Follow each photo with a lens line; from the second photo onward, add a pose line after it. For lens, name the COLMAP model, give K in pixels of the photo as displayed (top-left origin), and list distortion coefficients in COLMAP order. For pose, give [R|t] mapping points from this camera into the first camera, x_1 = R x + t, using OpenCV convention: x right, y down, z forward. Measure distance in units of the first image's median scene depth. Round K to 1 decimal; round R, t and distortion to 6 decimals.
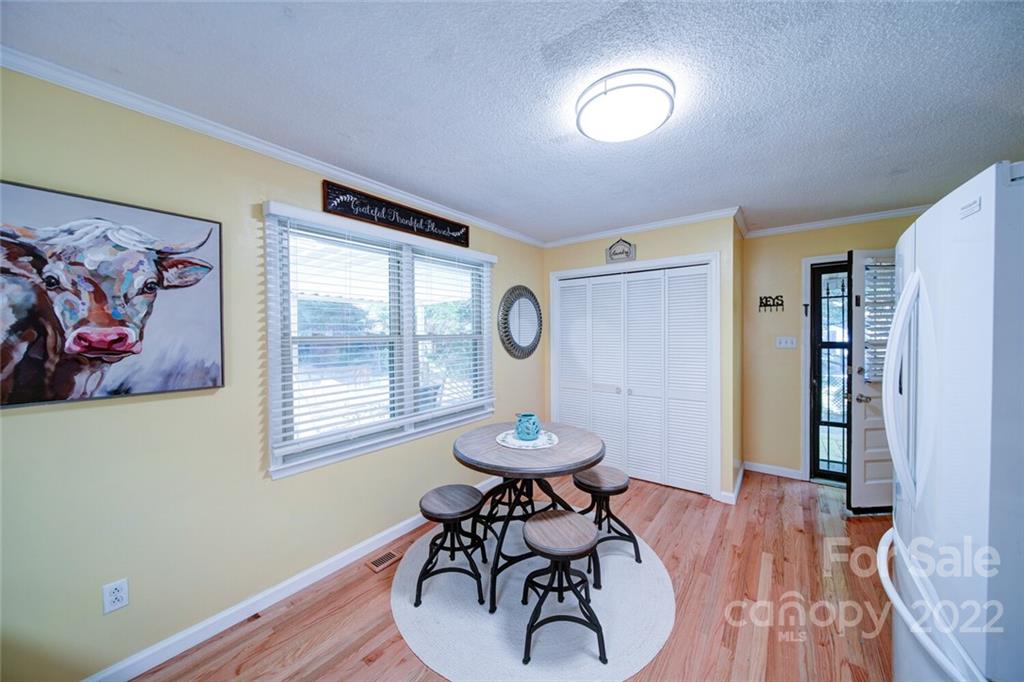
lens RADIAL K [[358.0, 0, 513.0], [0, 358.0, 339.3], [0, 0, 1]] dist [-0.002463, -0.000514]
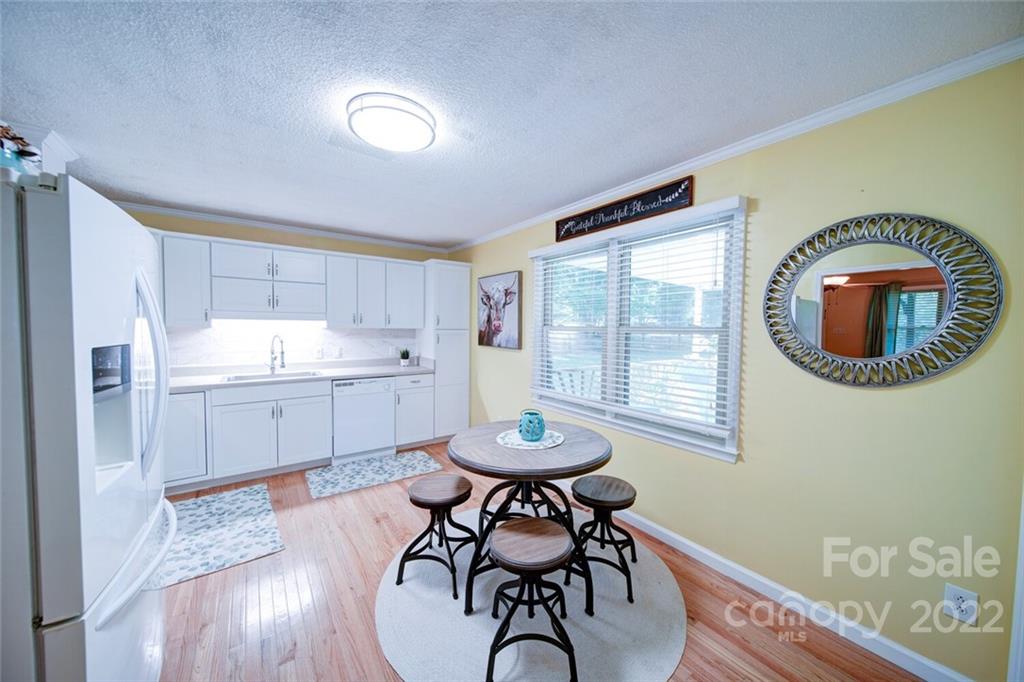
lens RADIAL K [[358.0, 0, 517.7], [0, 358.0, 339.4], [0, 0, 1]] dist [-0.002463, -0.000514]
pose [[-0.266397, 0.044434, -0.962839, 0.883793], [-0.021045, 0.998431, 0.051899, -0.024929], [0.963634, 0.034089, -0.265043, 1.142140]]
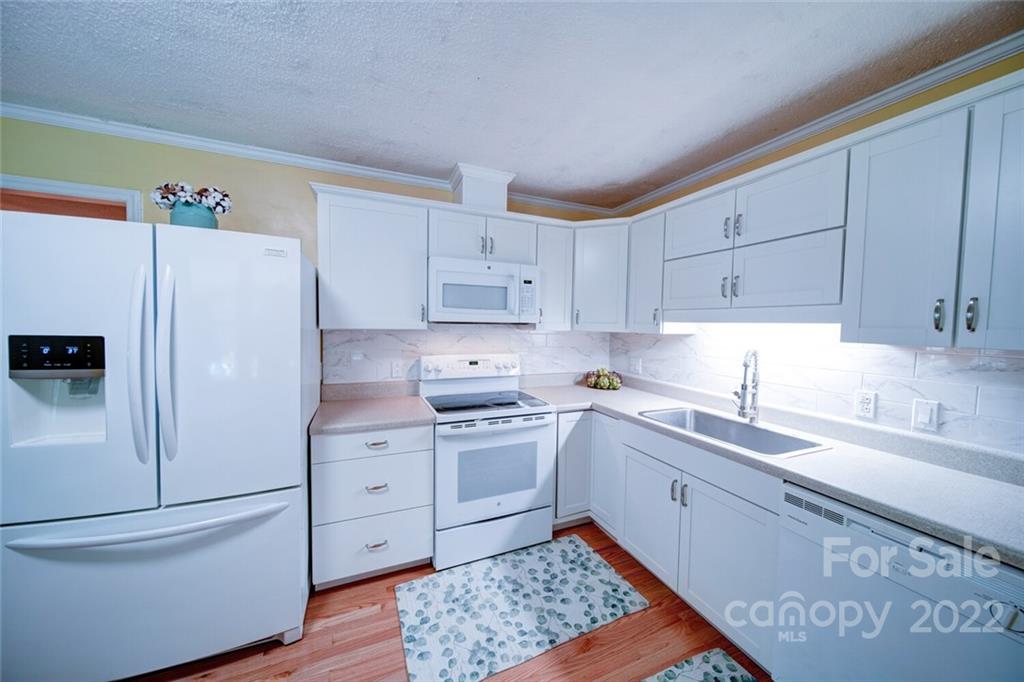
lens RADIAL K [[358.0, 0, 512.2], [0, 358.0, 341.3], [0, 0, 1]] dist [-0.002463, -0.000514]
pose [[-0.875201, -0.031015, 0.482764, -0.242862], [-0.004905, 0.998460, 0.055252, -0.006961], [-0.483734, 0.045989, -0.874006, 0.685571]]
